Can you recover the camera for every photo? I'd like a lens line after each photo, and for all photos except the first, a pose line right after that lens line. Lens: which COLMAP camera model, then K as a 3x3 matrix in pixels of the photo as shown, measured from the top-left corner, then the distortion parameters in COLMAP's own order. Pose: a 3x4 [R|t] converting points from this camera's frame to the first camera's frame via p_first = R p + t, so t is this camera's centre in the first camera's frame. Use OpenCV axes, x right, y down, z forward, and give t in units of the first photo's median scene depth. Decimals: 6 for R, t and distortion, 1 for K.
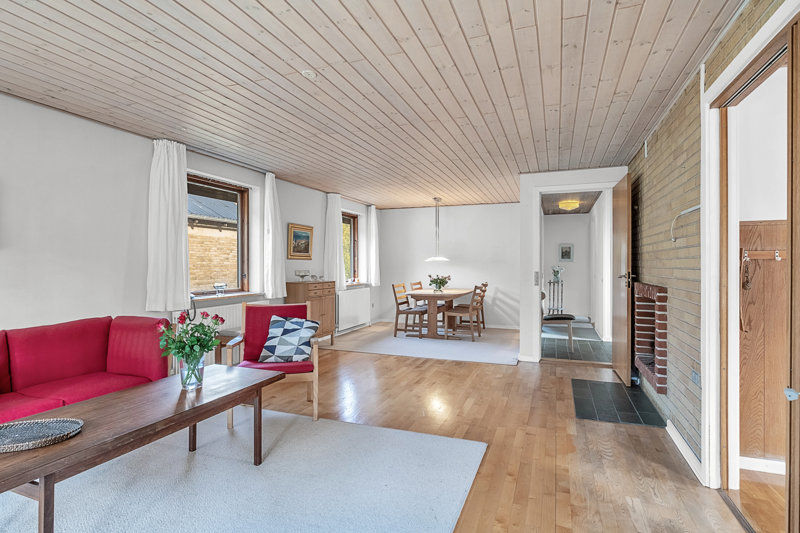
lens RADIAL K [[413.5, 0, 400.0], [0, 413.5, 266.5], [0, 0, 1]] dist [0.000961, 0.000168]
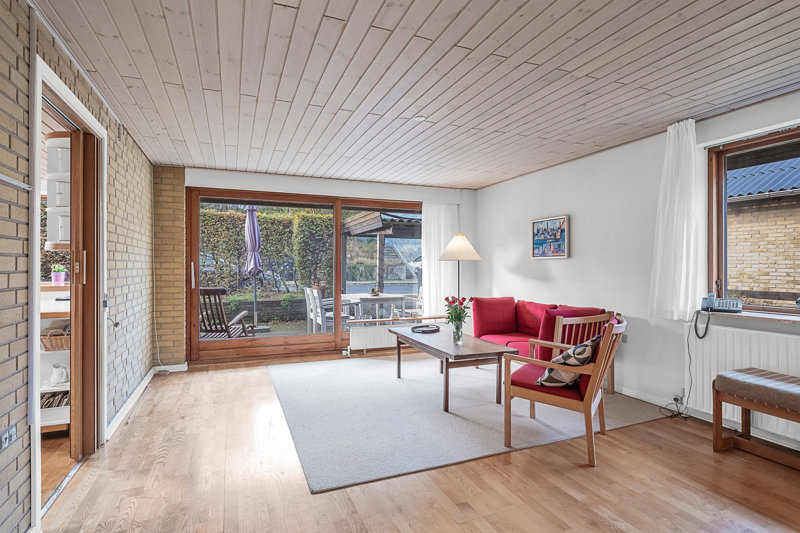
lens RADIAL K [[413.5, 0, 400.0], [0, 413.5, 266.5], [0, 0, 1]] dist [0.000961, 0.000168]
pose [[-0.730395, 0.001753, -0.683022, 0.347747], [-0.003609, 0.999973, 0.006426, -0.006296], [0.683015, 0.007159, -0.730369, 0.937323]]
